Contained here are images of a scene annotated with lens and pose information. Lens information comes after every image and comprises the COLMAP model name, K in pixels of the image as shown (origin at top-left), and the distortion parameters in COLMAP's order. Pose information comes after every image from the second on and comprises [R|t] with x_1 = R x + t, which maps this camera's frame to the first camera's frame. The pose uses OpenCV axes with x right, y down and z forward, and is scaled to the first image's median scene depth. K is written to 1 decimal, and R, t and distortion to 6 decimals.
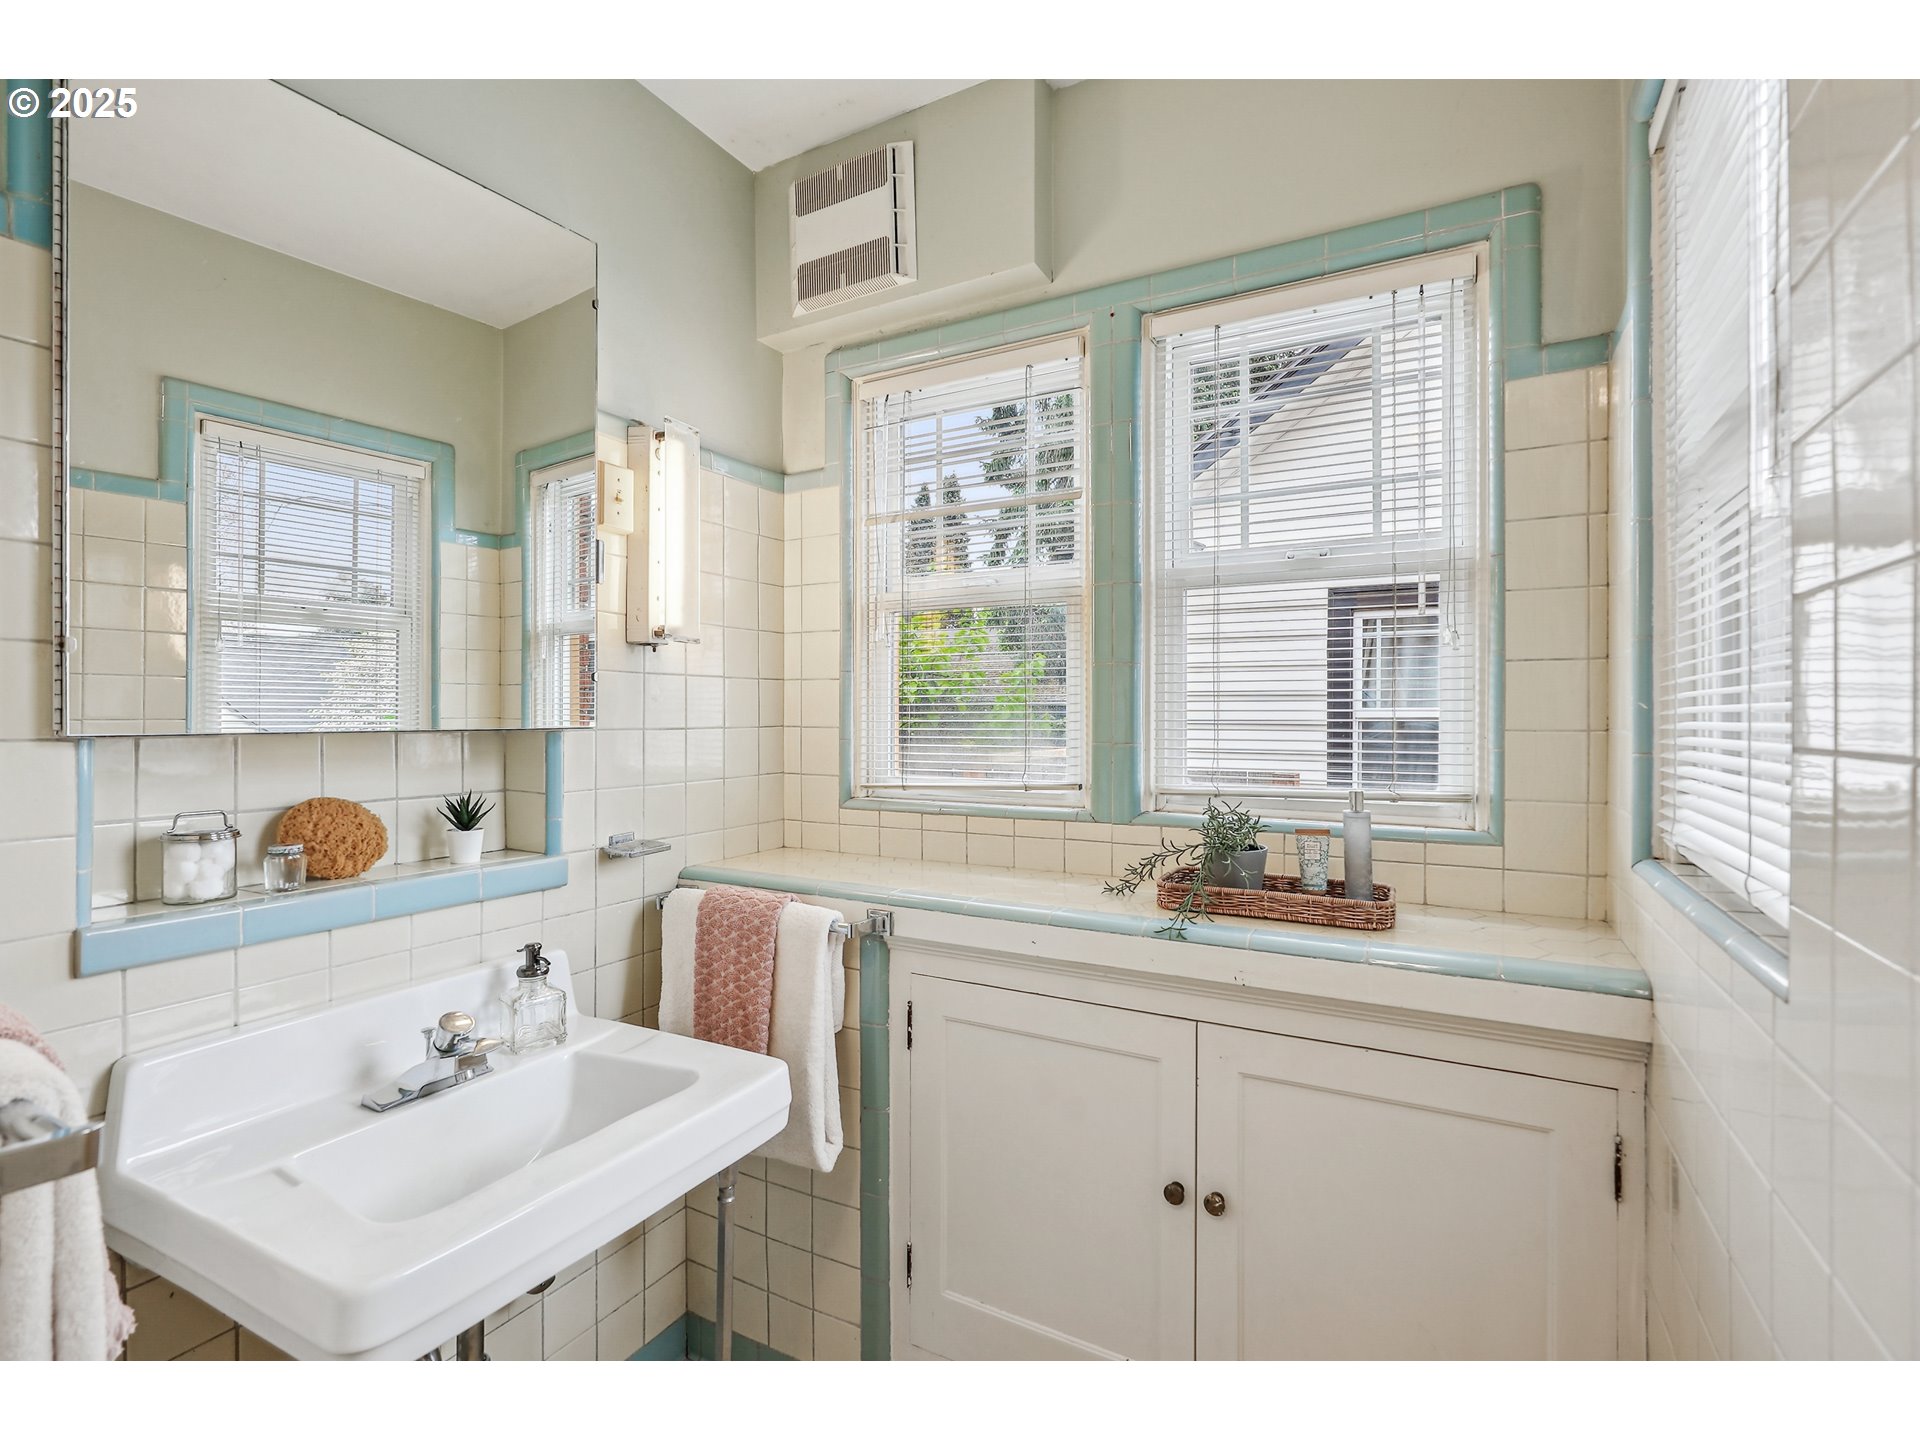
lens RADIAL K [[887.9, 0, 966.9], [0, 887.9, 723.6], [0, 0, 1]] dist [-0.003428, 0.000222]
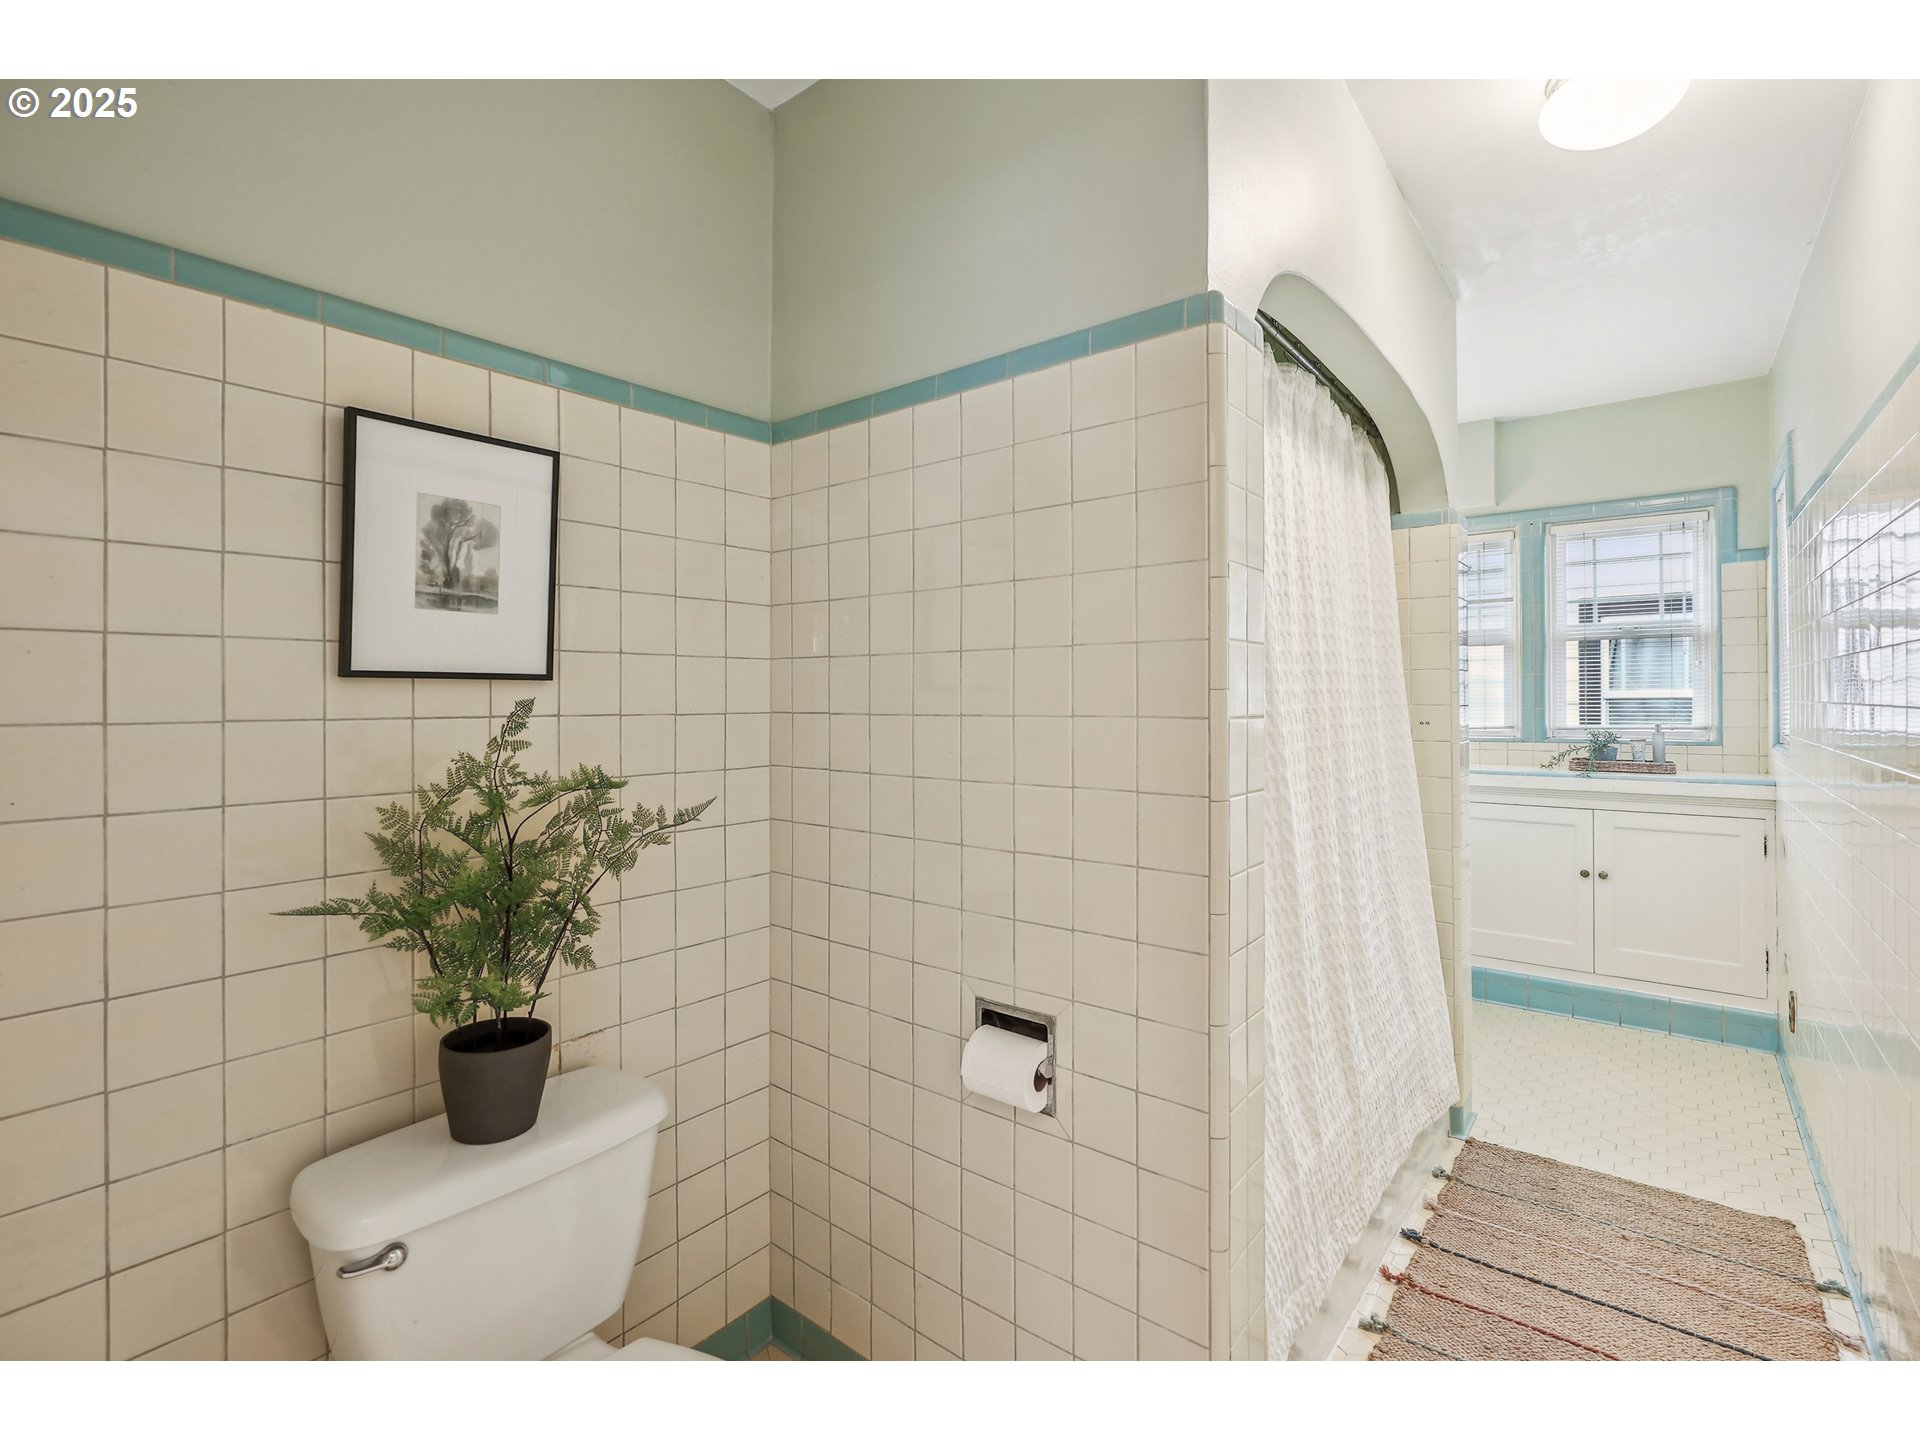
lens RADIAL K [[887.9, 0, 954.9], [0, 887.9, 700.1], [0, 0, 1]] dist [-0.003428, 0.000222]
pose [[0.984586, -0.004966, -0.174829, -1.111826], [0.004157, 0.999979, -0.004991, 0.008541], [0.174850, 0.004187, 0.984586, -1.877373]]
